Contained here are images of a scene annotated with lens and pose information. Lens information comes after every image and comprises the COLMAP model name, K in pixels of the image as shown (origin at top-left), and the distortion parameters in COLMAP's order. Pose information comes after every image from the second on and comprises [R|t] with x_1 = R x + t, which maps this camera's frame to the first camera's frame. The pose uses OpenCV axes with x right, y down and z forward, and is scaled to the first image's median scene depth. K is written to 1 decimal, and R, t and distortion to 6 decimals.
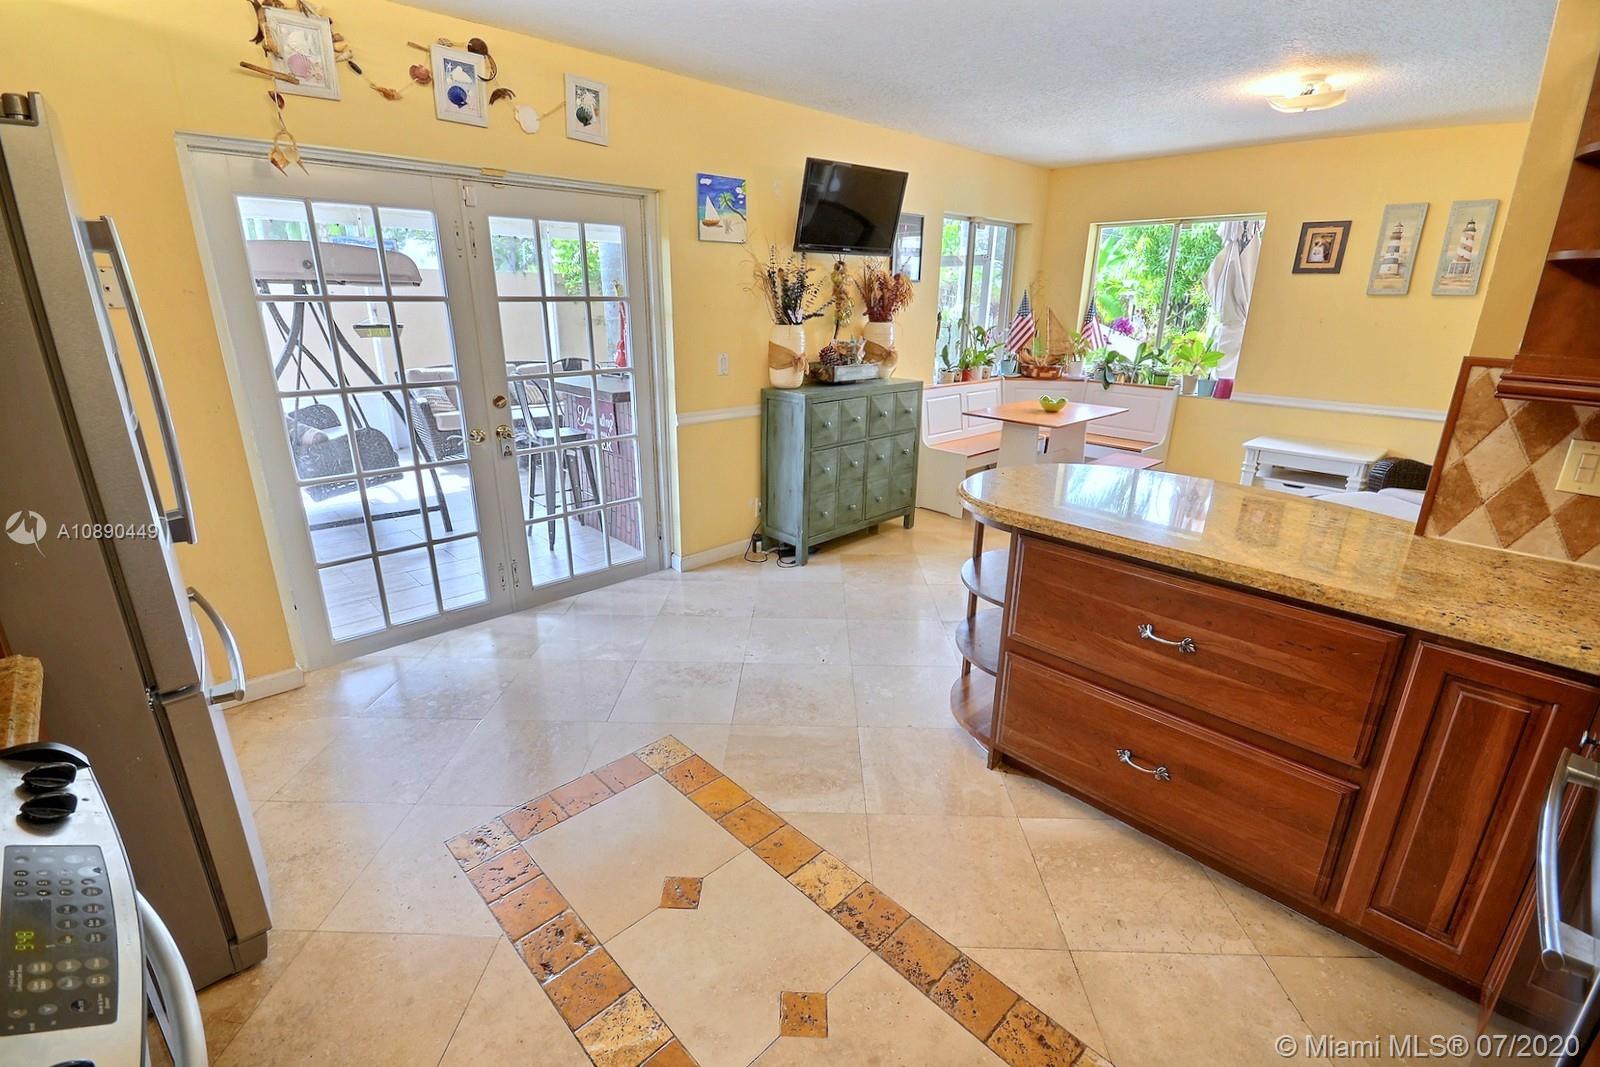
lens RADIAL K [[715.7, 0, 802.1], [0, 715.7, 529.4], [0, 0, 1]] dist [0.025881, -0.020680]
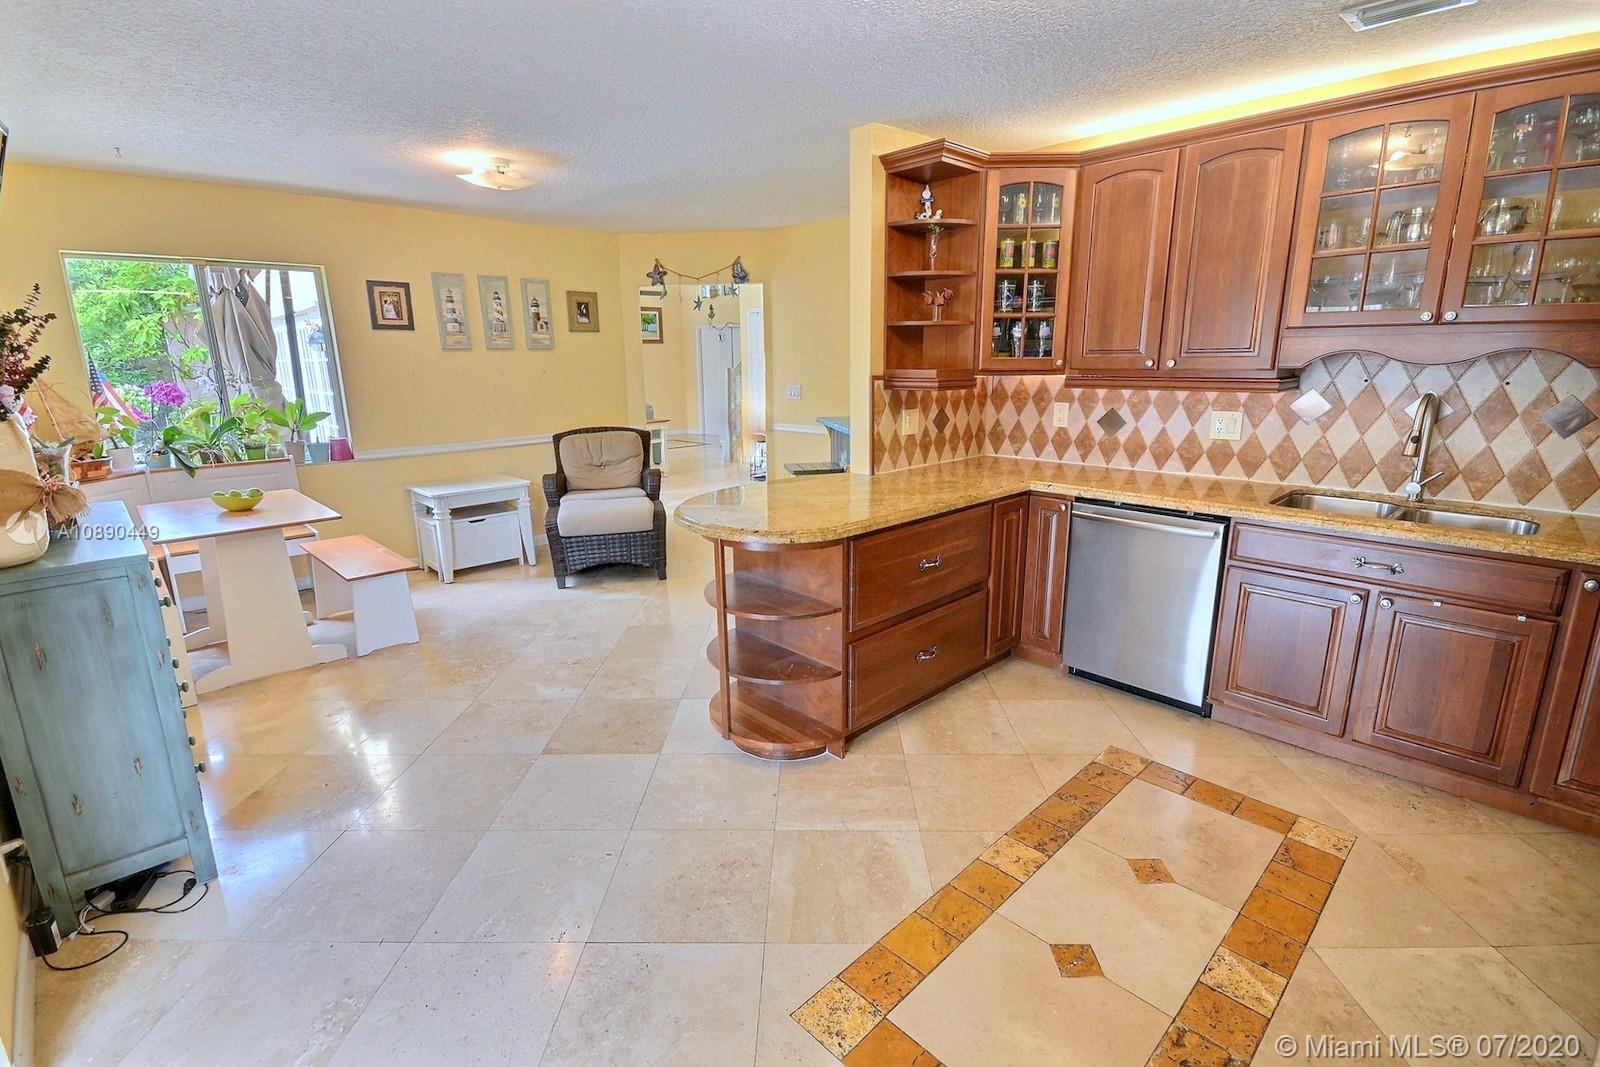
lens RADIAL K [[734.5, 0, 802.6], [0, 734.5, 530.1], [0, 0, 1]] dist [0.002611, 0.000056]
pose [[0.002171, -0.244053, 0.969759, -0.498235], [0.321279, 0.918519, 0.230439, -0.180836], [-0.946982, 0.311063, 0.080403, 0.560437]]
